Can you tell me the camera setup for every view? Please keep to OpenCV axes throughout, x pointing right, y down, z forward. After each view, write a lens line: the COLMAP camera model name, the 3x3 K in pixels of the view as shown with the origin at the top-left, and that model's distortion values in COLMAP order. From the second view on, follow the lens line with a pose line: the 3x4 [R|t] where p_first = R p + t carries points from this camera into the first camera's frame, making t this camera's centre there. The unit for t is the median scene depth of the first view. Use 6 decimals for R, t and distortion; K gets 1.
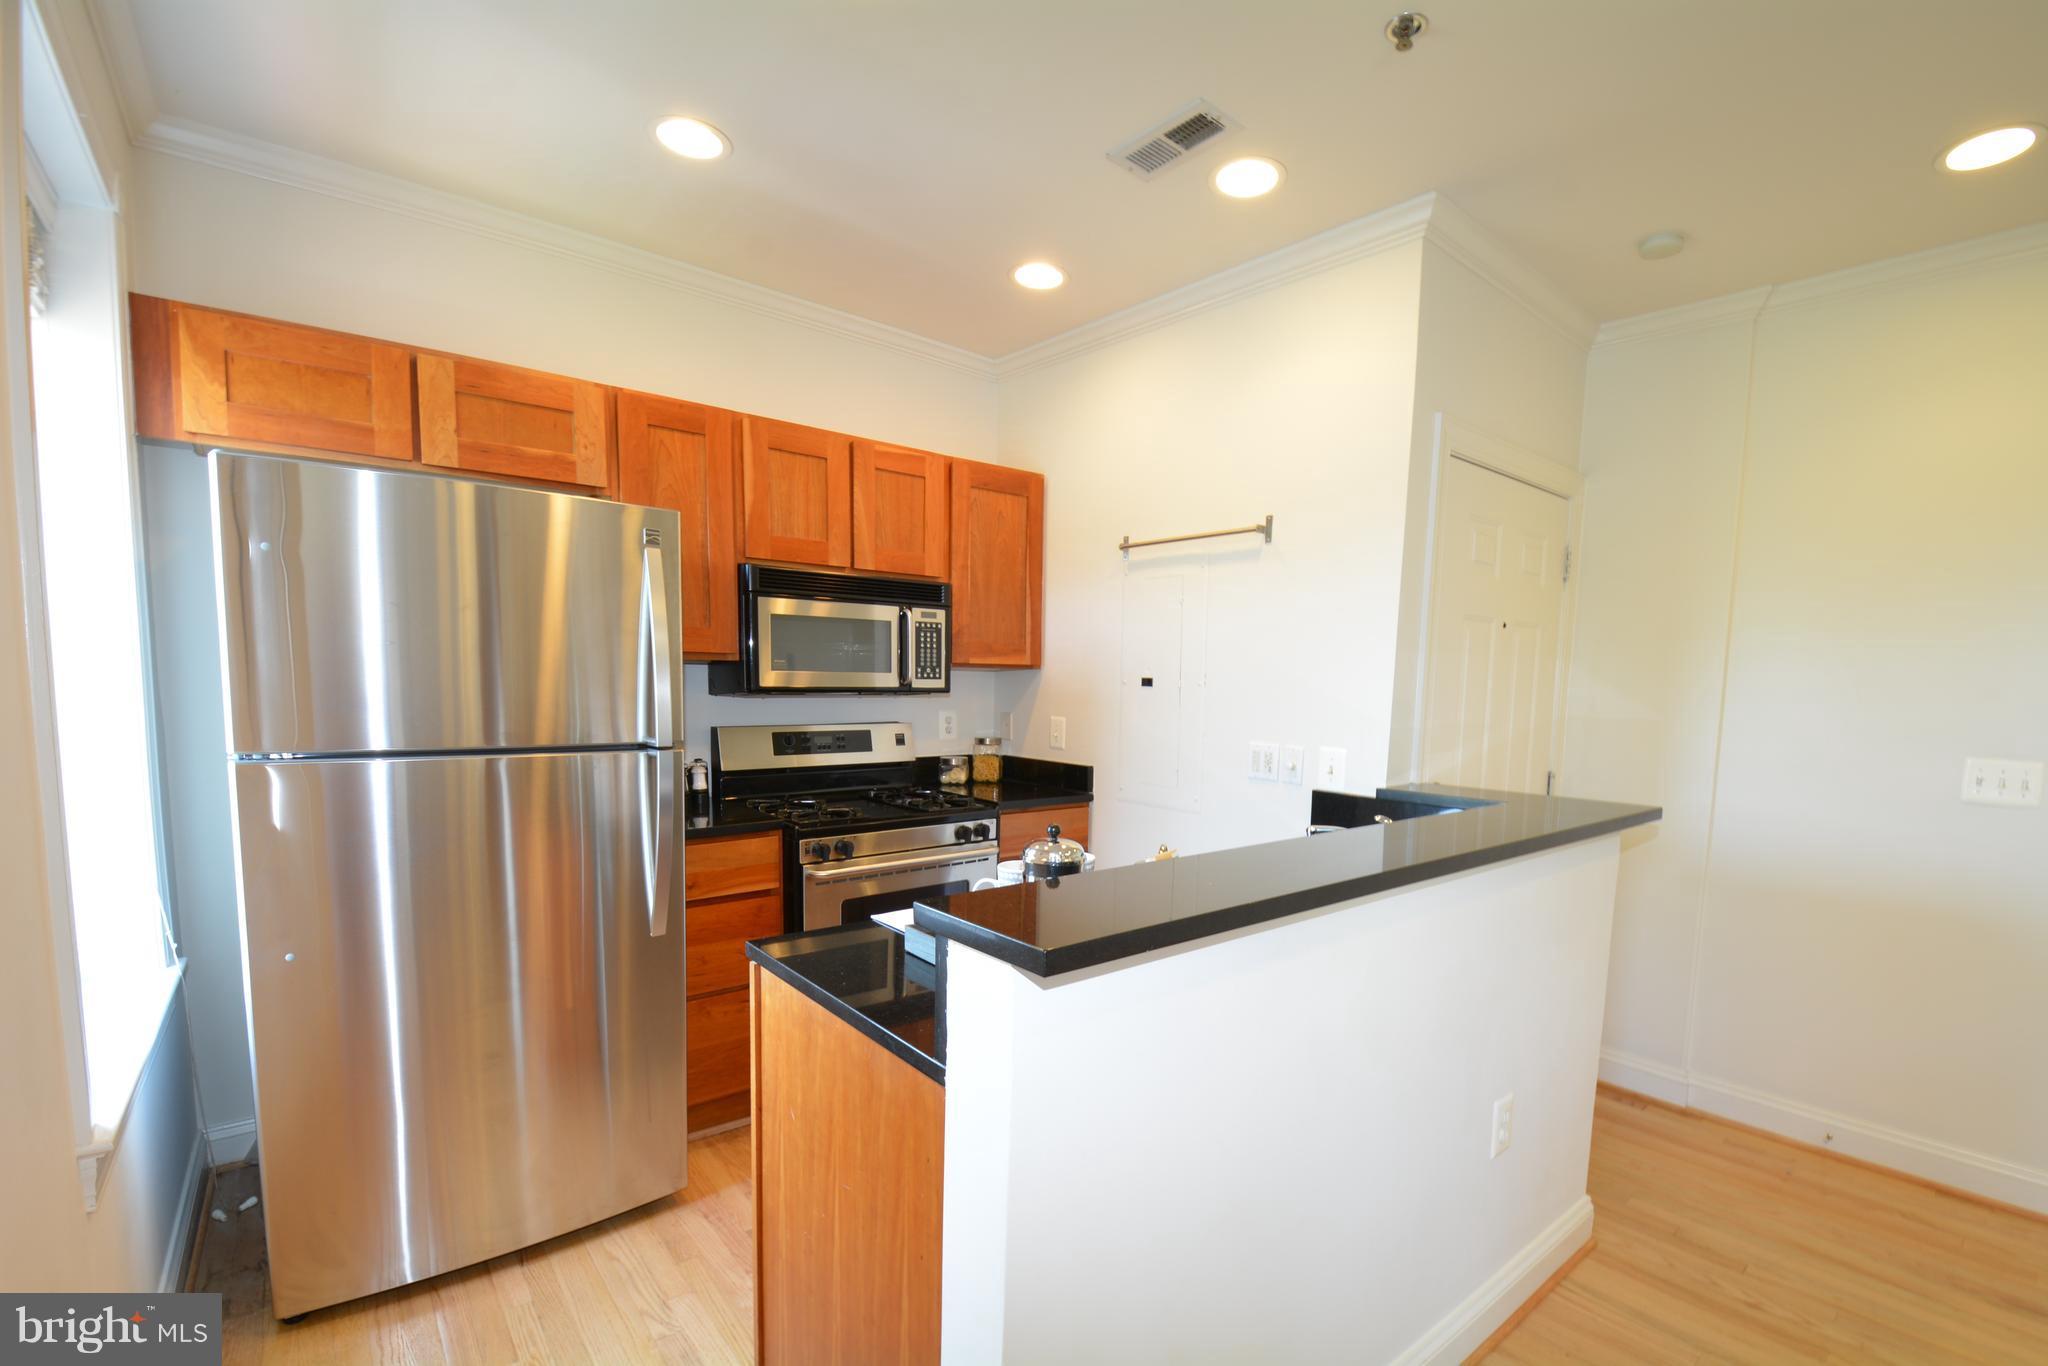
lens RADIAL K [[897.2, 0, 1052.2], [0, 897.2, 769.8], [0, 0, 1]] dist [0.017851, -0.024306]
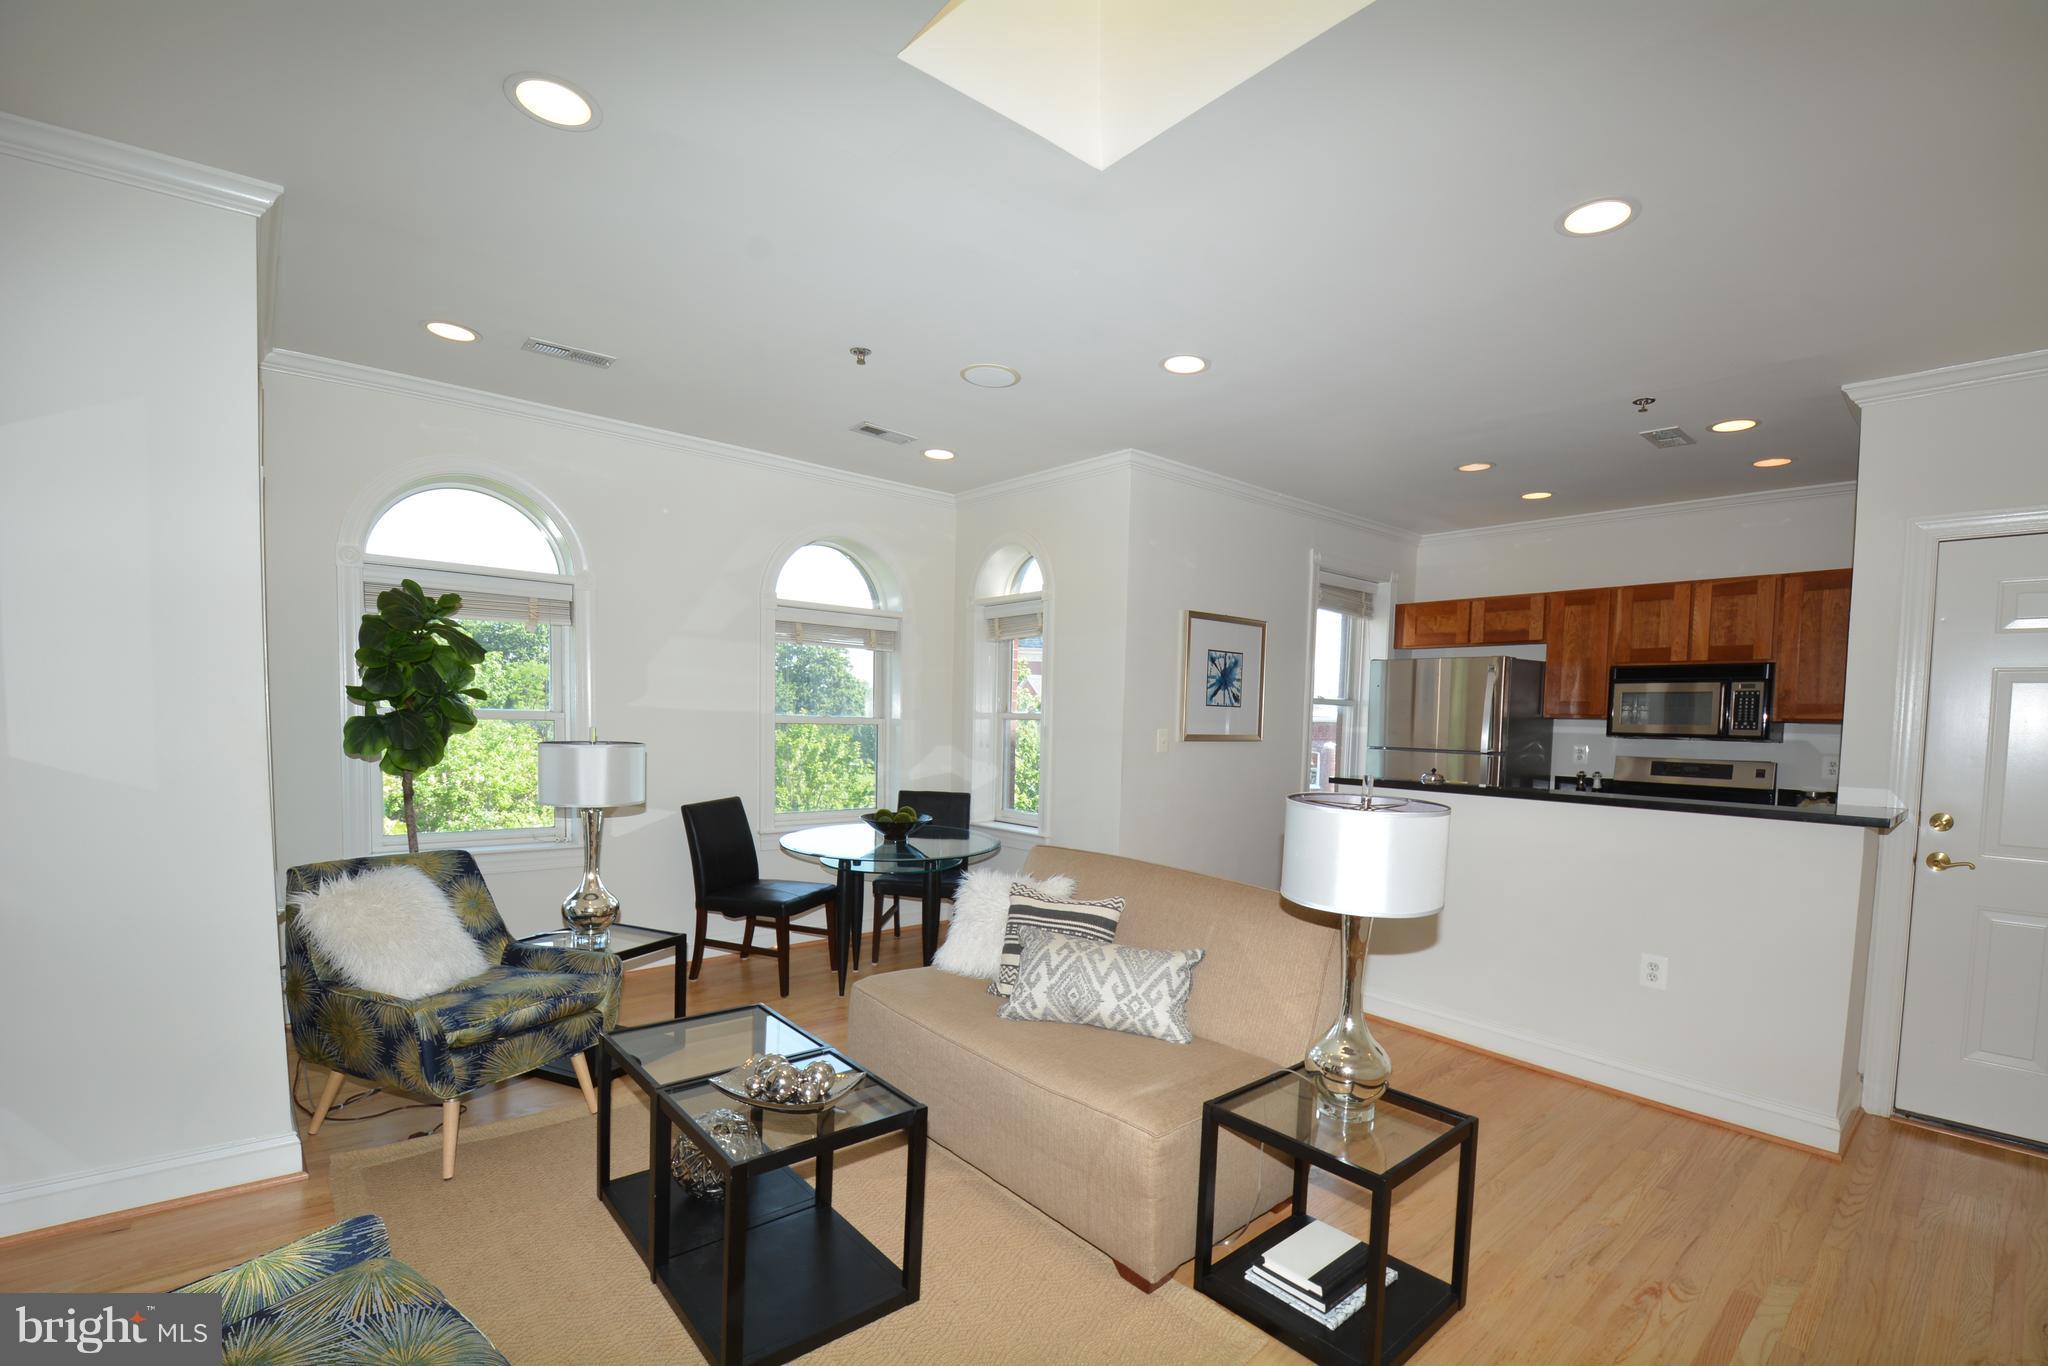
lens RADIAL K [[897.2, 0, 1052.2], [0, 897.2, 769.8], [0, 0, 1]] dist [0.017851, -0.024306]
pose [[0.022730, 0.043498, -0.998795, 1.313291], [-0.124700, 0.991374, 0.040337, 0.044914], [0.991934, 0.123633, 0.027958, -0.147519]]
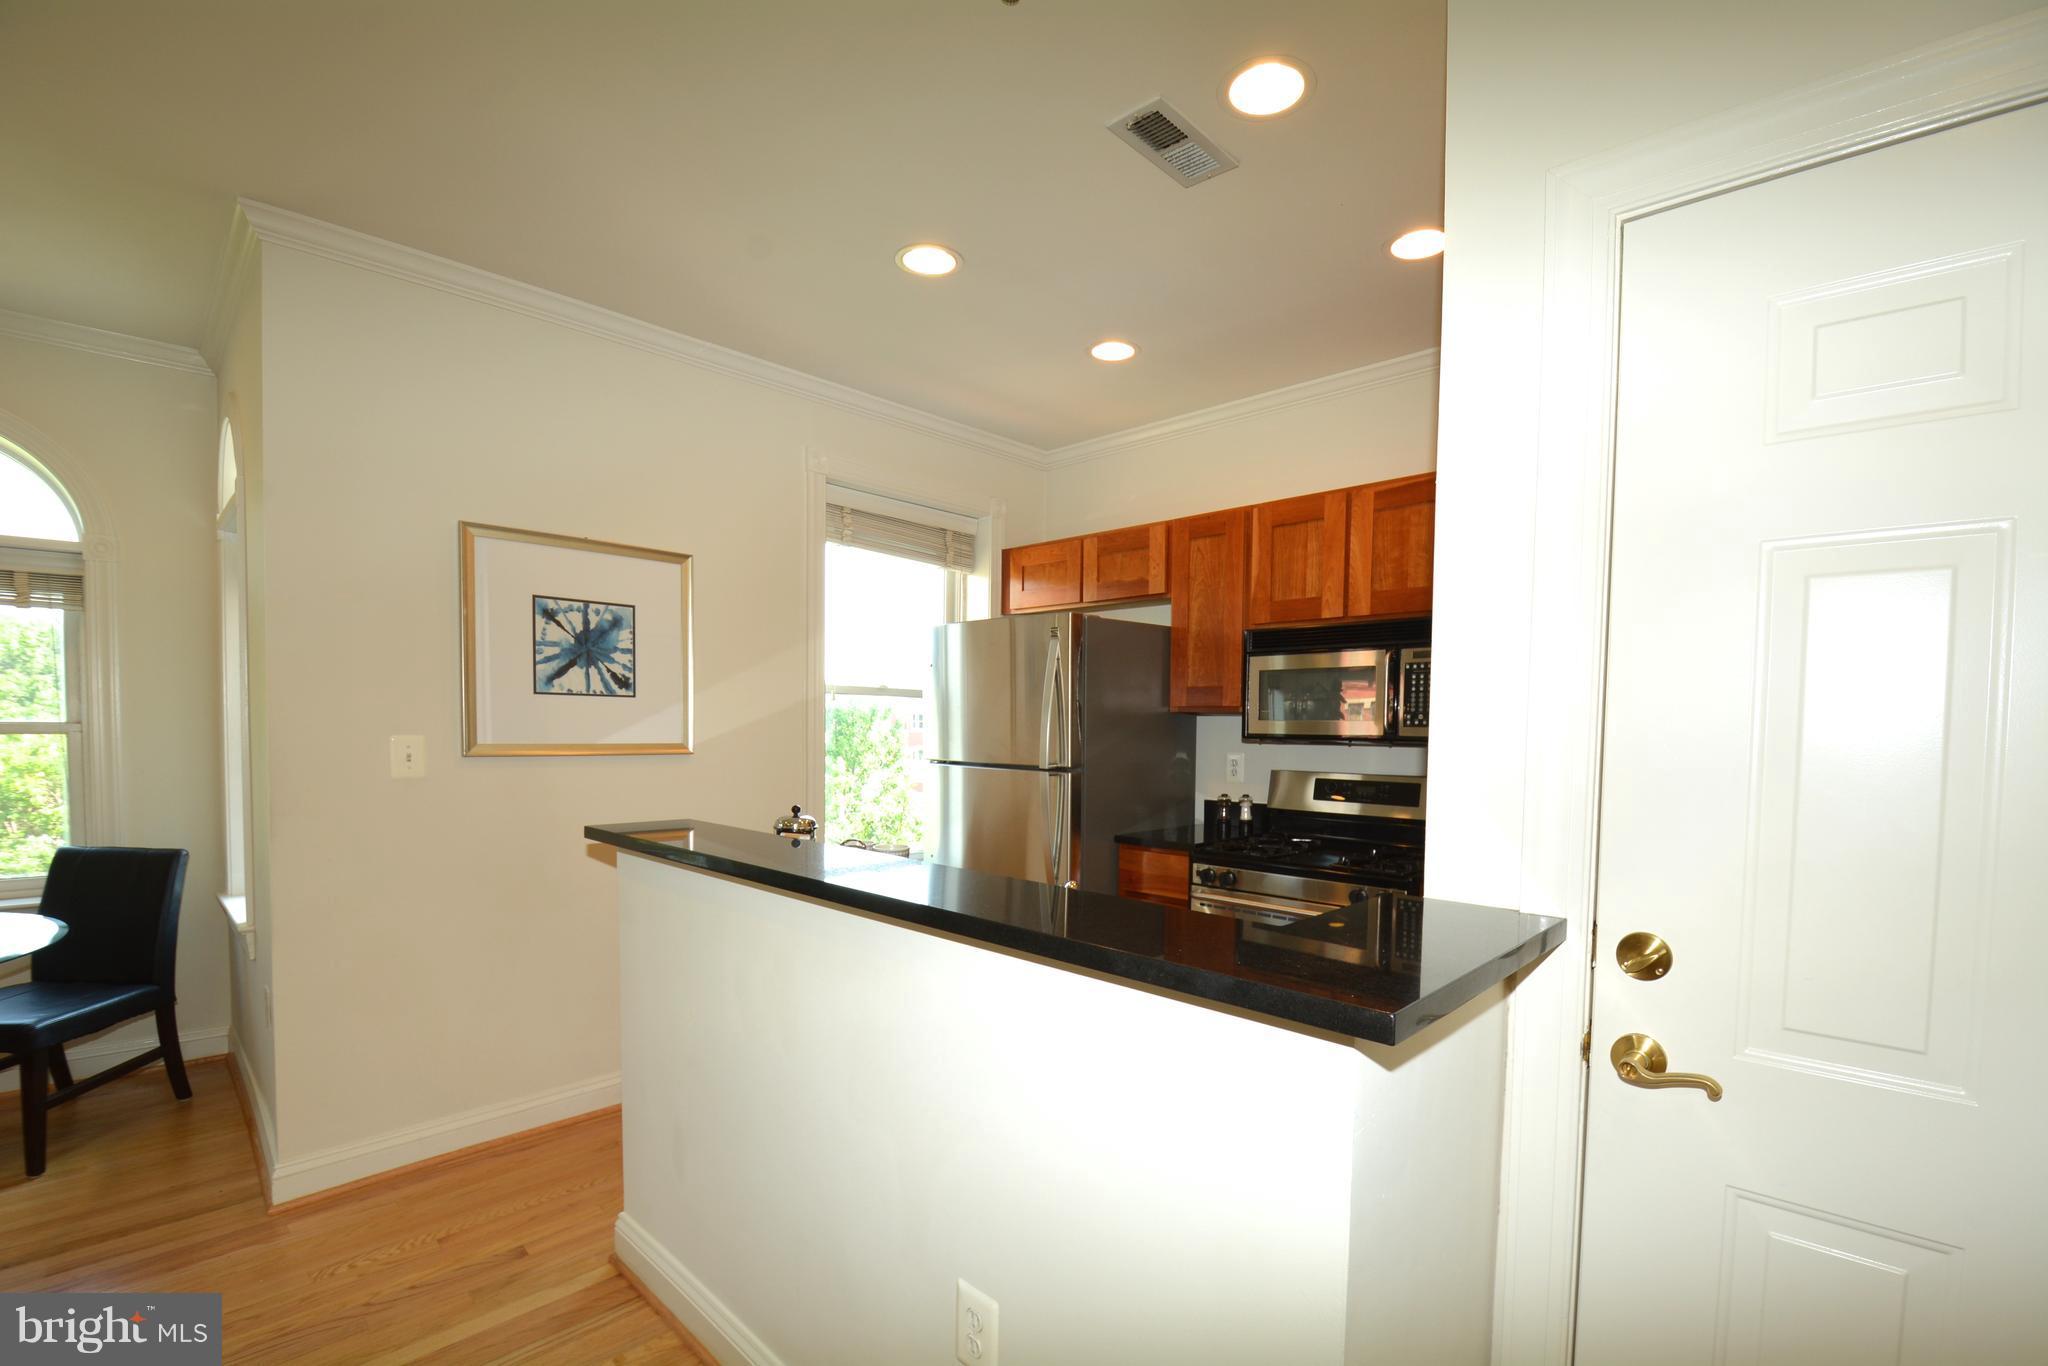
lens RADIAL K [[897.2, 0, 1052.2], [0, 897.2, 769.8], [0, 0, 1]] dist [0.017851, -0.024306]
pose [[0.118531, 0.031692, -0.992445, 0.706735], [-0.112786, 0.993452, 0.018253, -0.034862], [0.986524, 0.109770, 0.121329, 0.549138]]
